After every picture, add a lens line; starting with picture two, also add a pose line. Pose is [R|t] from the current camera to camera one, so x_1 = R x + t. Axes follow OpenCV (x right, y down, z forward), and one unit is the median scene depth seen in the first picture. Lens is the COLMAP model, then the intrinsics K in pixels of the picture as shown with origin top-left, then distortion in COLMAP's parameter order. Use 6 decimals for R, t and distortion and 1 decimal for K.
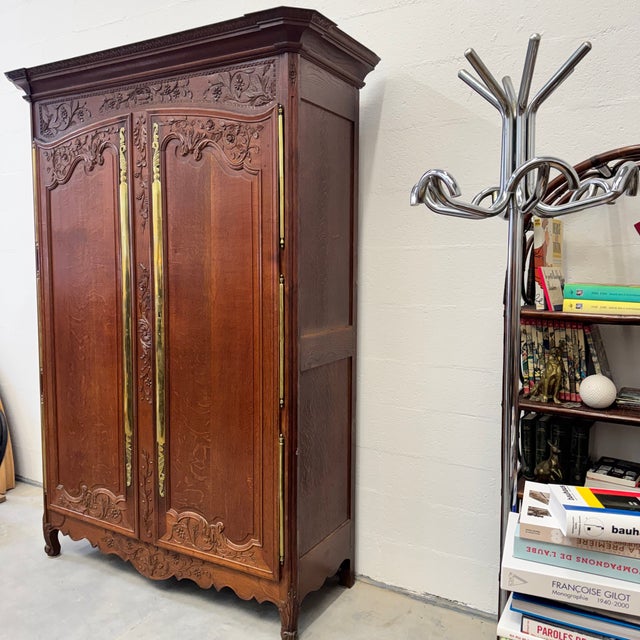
lens RADIAL K [[601.6, 0, 321.0], [0, 601.6, 315.2], [0, 0, 1]] dist [0.144673, -0.307936]
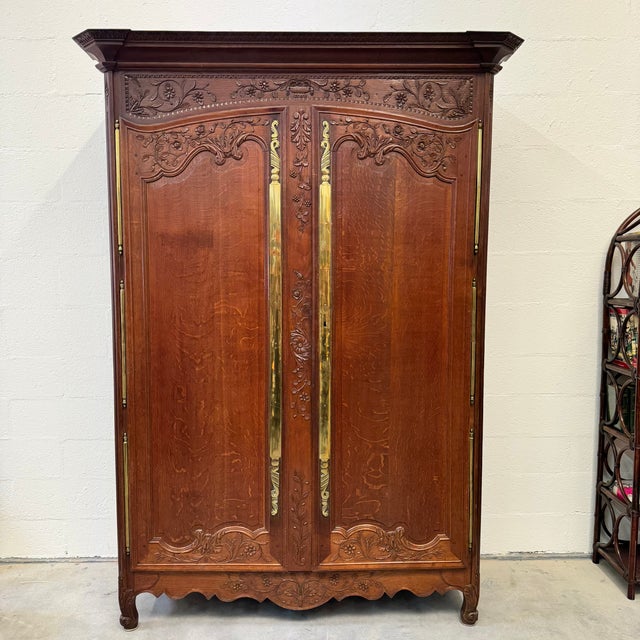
lens RADIAL K [[603.0, 0, 319.1], [0, 603.0, 321.3], [0, 0, 1]] dist [0.150724, -0.291926]
pose [[0.859162, -0.052670, 0.508986, -0.769393], [0.051912, 0.998528, 0.015700, -0.020757], [-0.509064, 0.012934, 0.860631, 0.195759]]
